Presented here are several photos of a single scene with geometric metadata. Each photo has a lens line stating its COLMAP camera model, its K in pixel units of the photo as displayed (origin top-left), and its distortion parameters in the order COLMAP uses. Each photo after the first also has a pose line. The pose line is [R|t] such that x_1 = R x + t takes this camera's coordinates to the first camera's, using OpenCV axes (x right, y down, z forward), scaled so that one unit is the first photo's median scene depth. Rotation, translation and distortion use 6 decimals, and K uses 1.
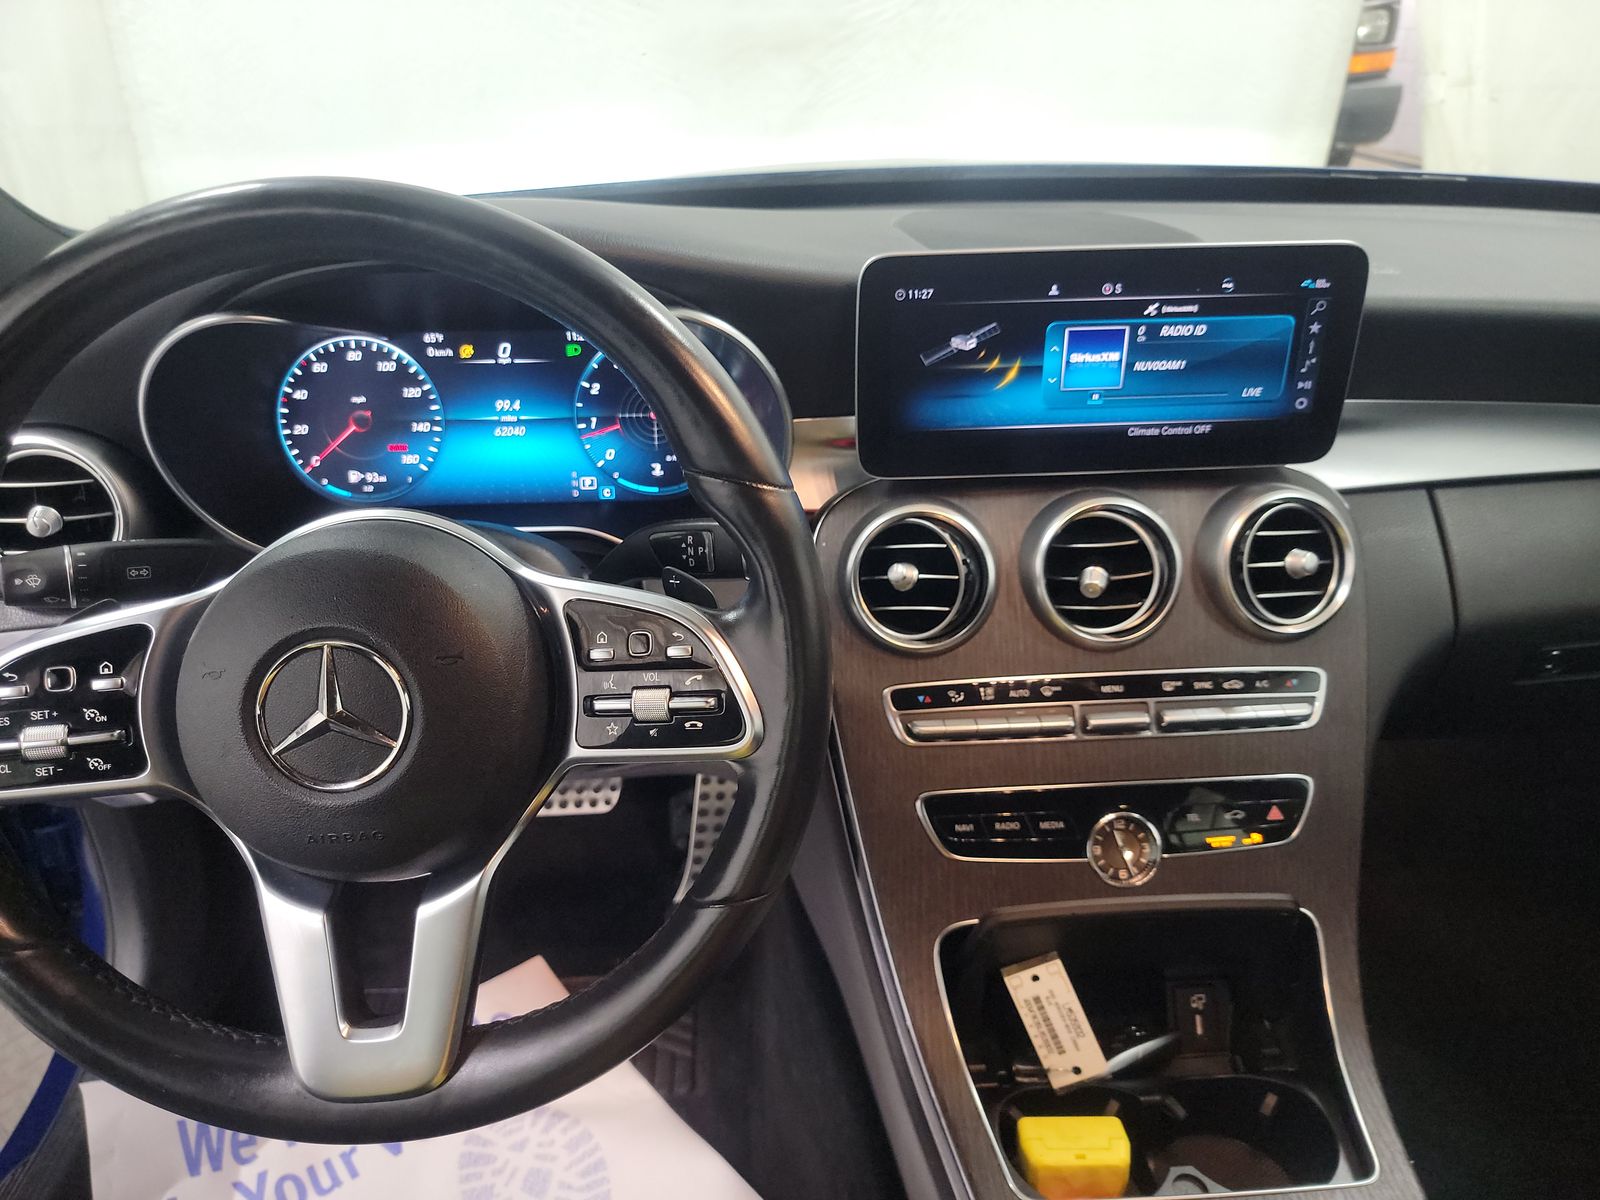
lens RADIAL K [[1120.6, 0, 800.0], [0, 1120.6, 600.0], [0, 0, 1]] dist [0.025125, -0.008361]
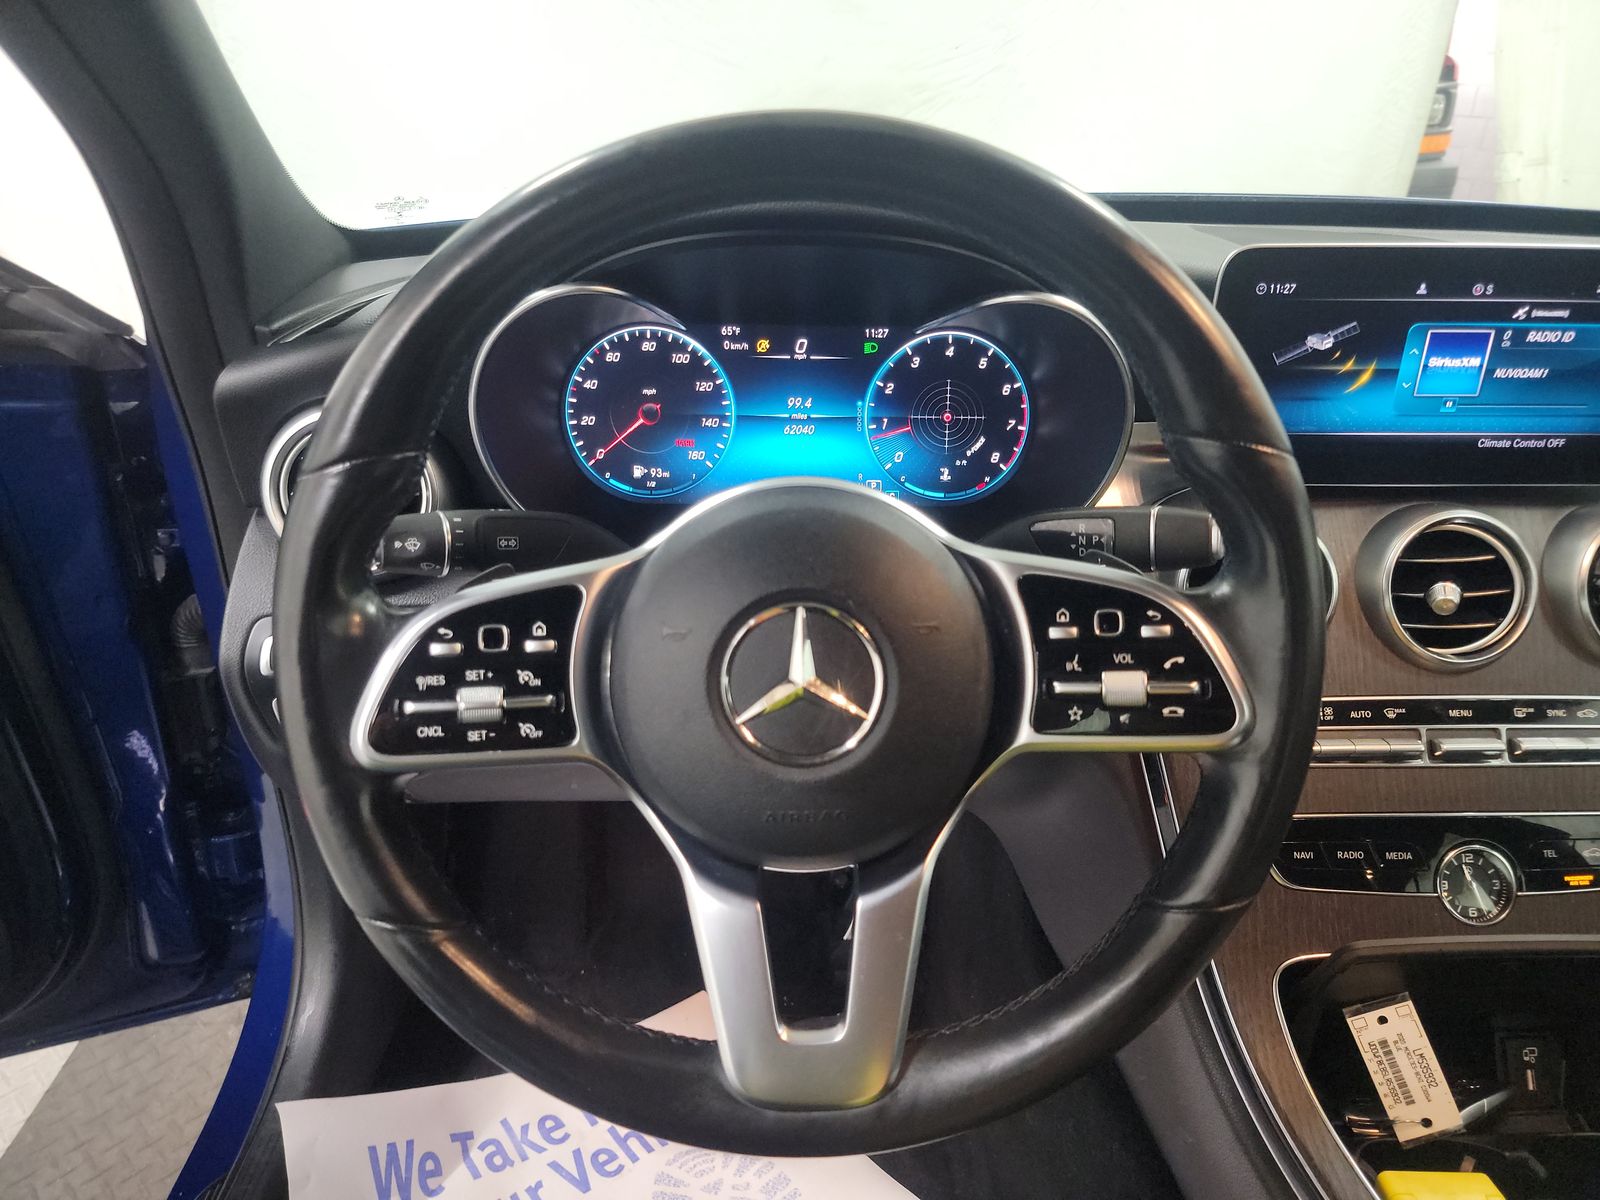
lens RADIAL K [[1101.1, 0, 795.0], [0, 1101.1, 621.4], [0, 0, 1]] dist [0.072945, -0.062193]
pose [[0.999412, 0.033996, -0.004438, -0.278753], [-0.034139, 0.998716, -0.037438, 0.056849], [0.003160, 0.037567, 0.999289, 0.057052]]
